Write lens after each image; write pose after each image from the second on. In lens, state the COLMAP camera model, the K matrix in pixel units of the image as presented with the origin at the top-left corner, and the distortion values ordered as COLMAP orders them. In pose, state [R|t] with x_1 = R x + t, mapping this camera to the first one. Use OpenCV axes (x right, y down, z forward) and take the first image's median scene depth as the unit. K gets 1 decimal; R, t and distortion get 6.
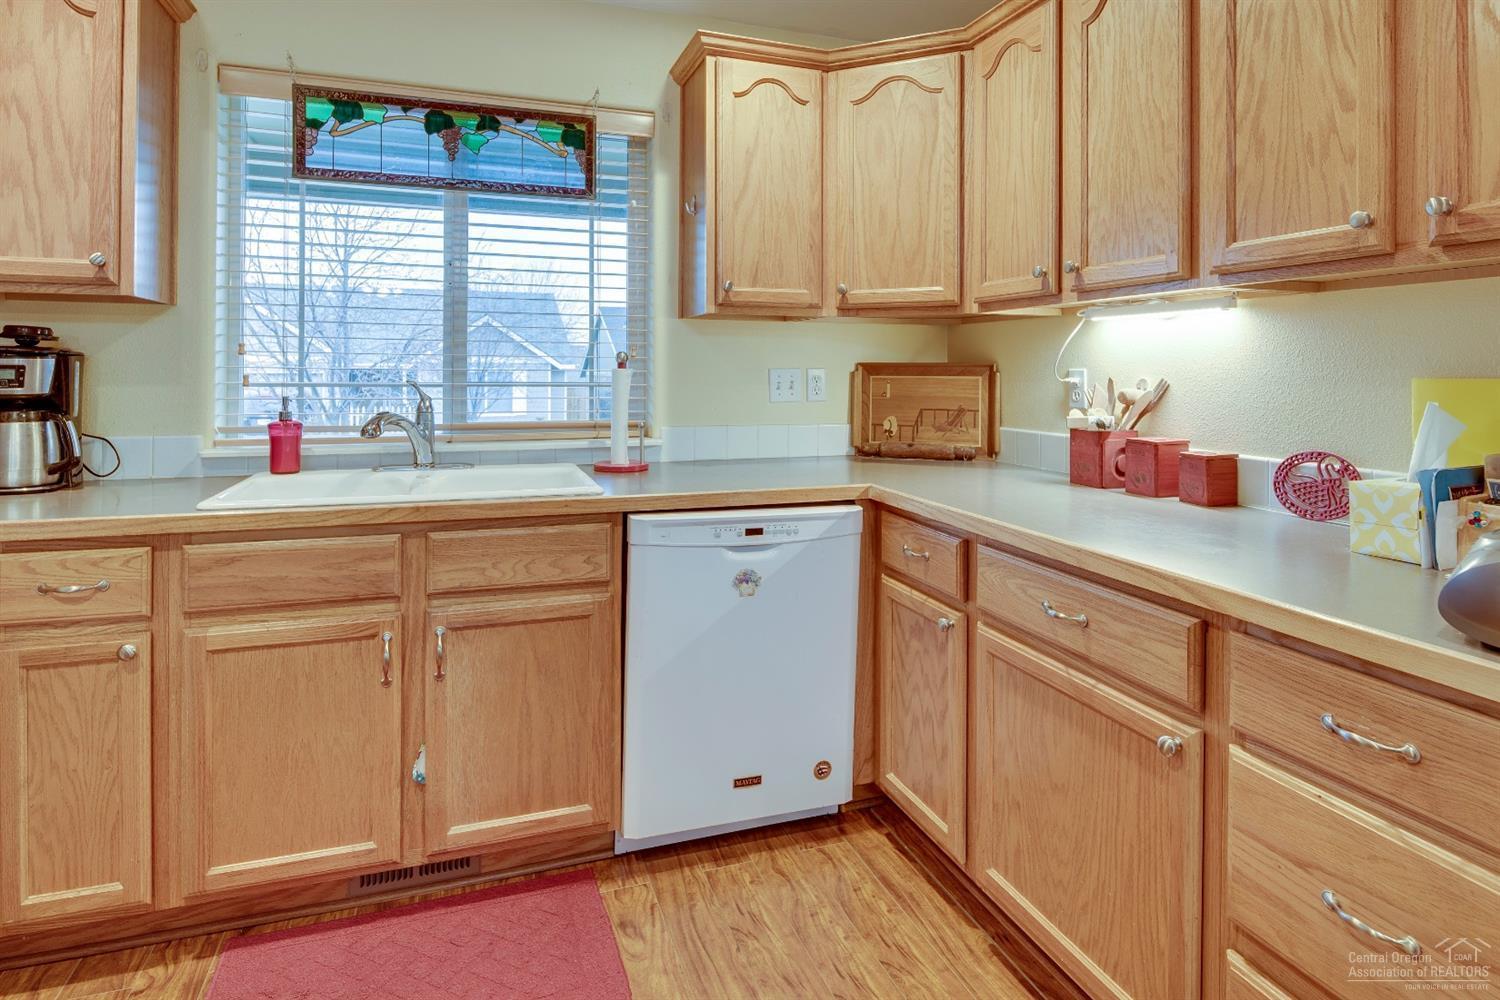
lens RADIAL K [[811.5, 0, 743.9], [0, 811.5, 368.0], [0, 0, 1]] dist [-0.000464, -0.005271]
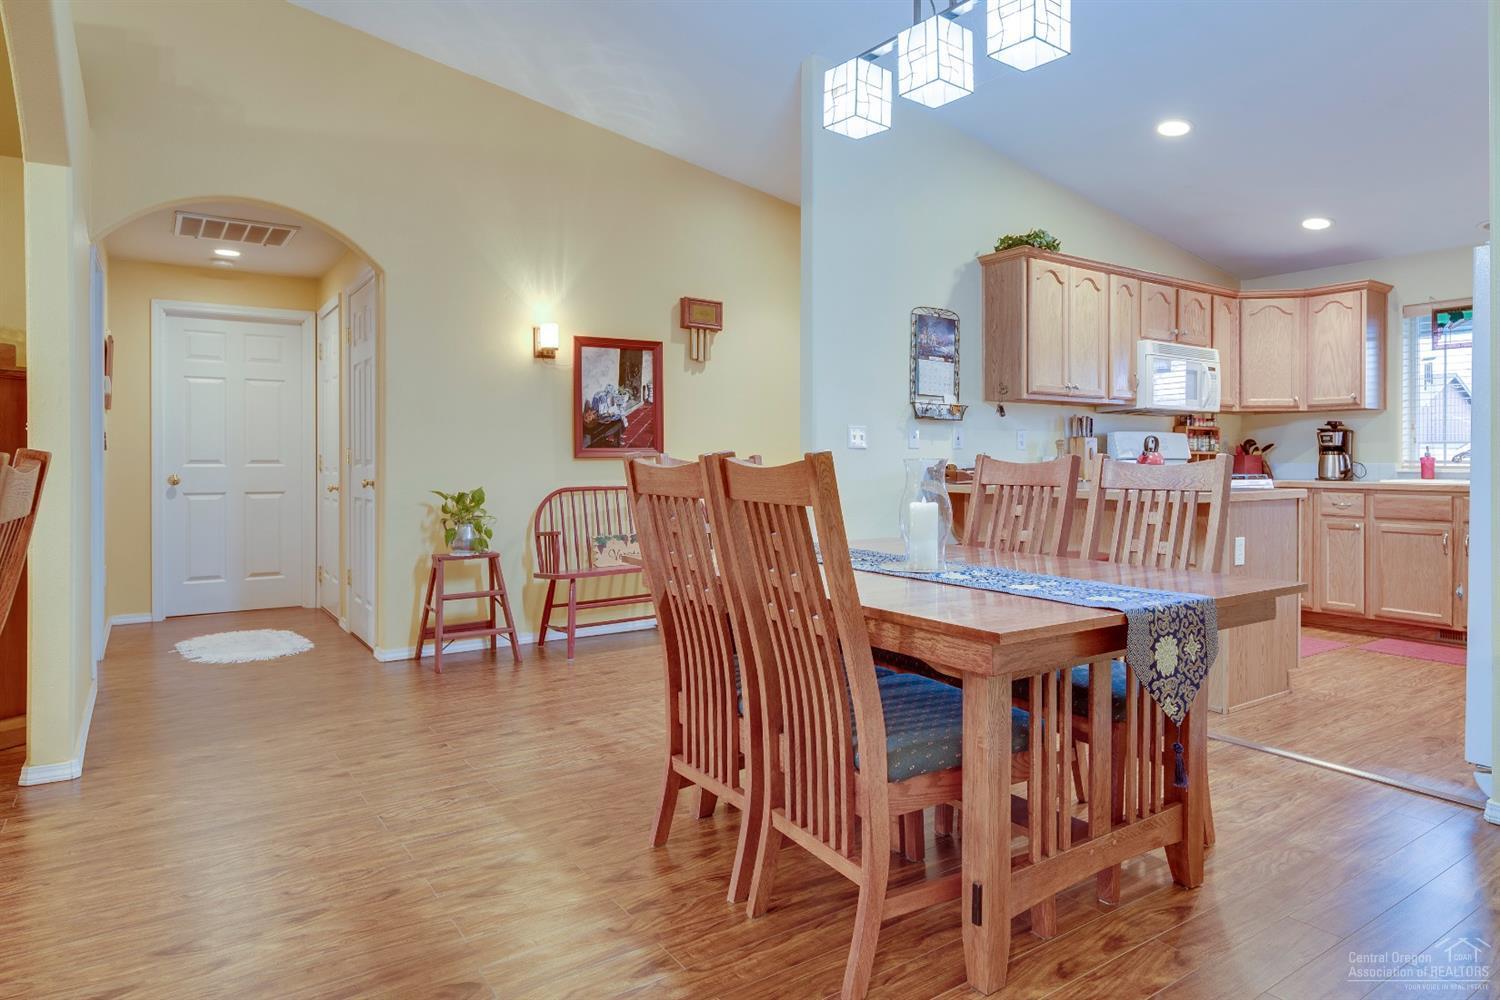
lens RADIAL K [[924.1, 0, 843.2], [0, 924.1, 467.8], [0, 0, 1]] dist [0.002451, -0.000841]
pose [[0.298452, 0.001559, -0.954423, 1.641496], [0.003352, 0.999991, 0.002682, 0.094841], [0.954419, -0.003999, 0.298444, -1.557165]]
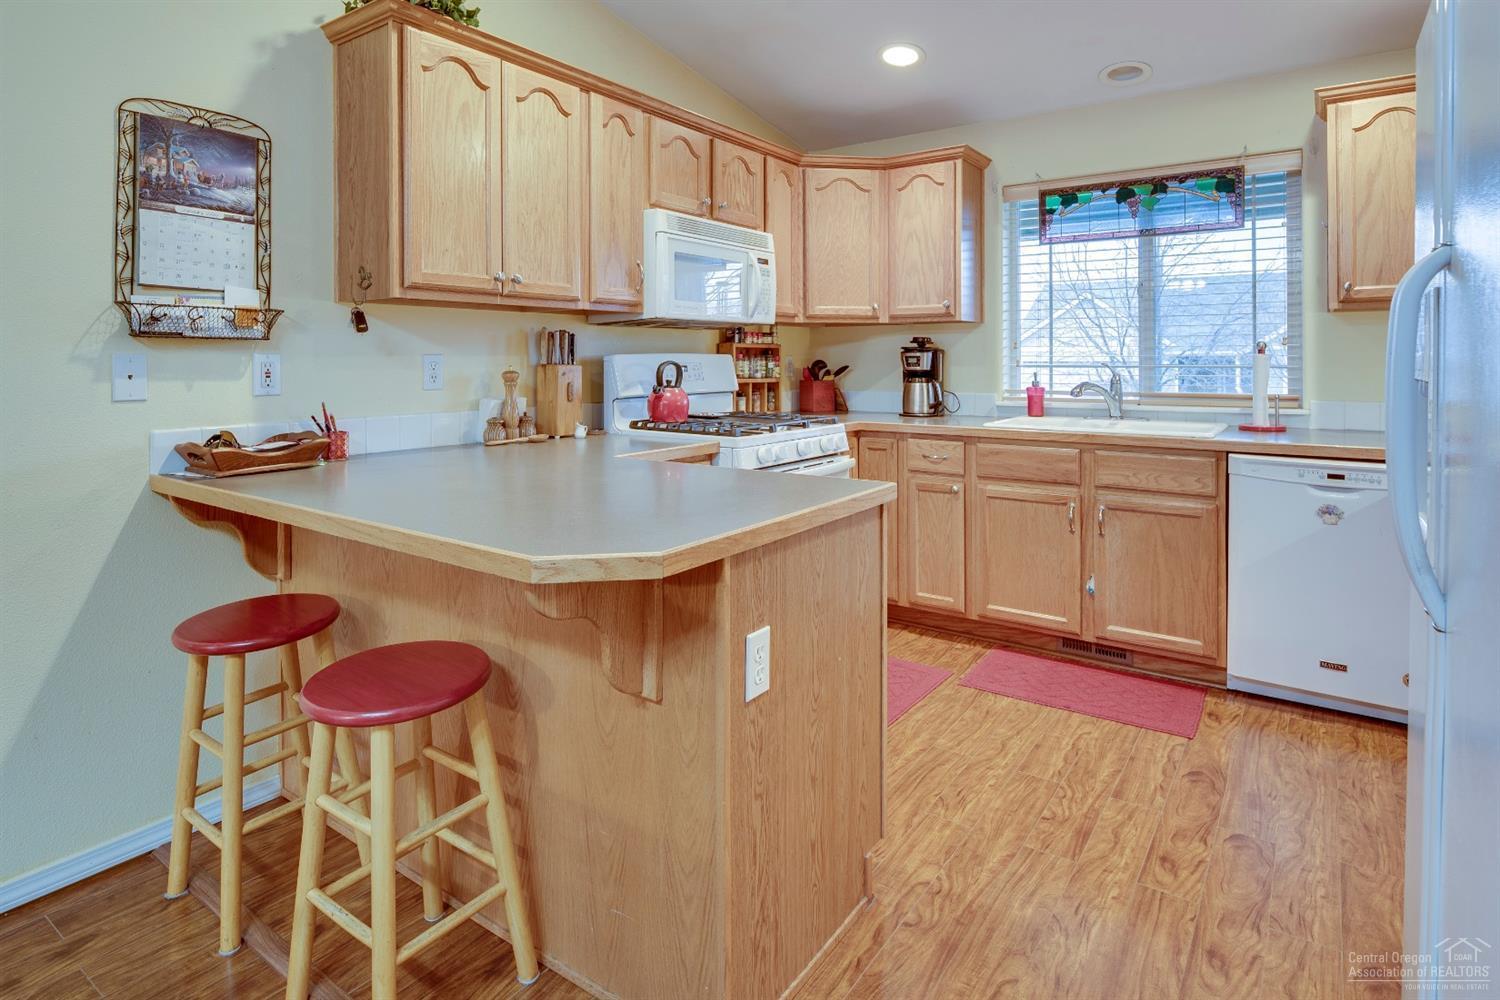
lens RADIAL K [[811.5, 0, 743.9], [0, 811.5, 368.0], [0, 0, 1]] dist [-0.000464, -0.005271]
pose [[0.564980, 0.001581, -0.825103, 0.576851], [0.008930, 0.999928, 0.008030, 0.006741], [0.825056, -0.011905, 0.564925, -0.555442]]
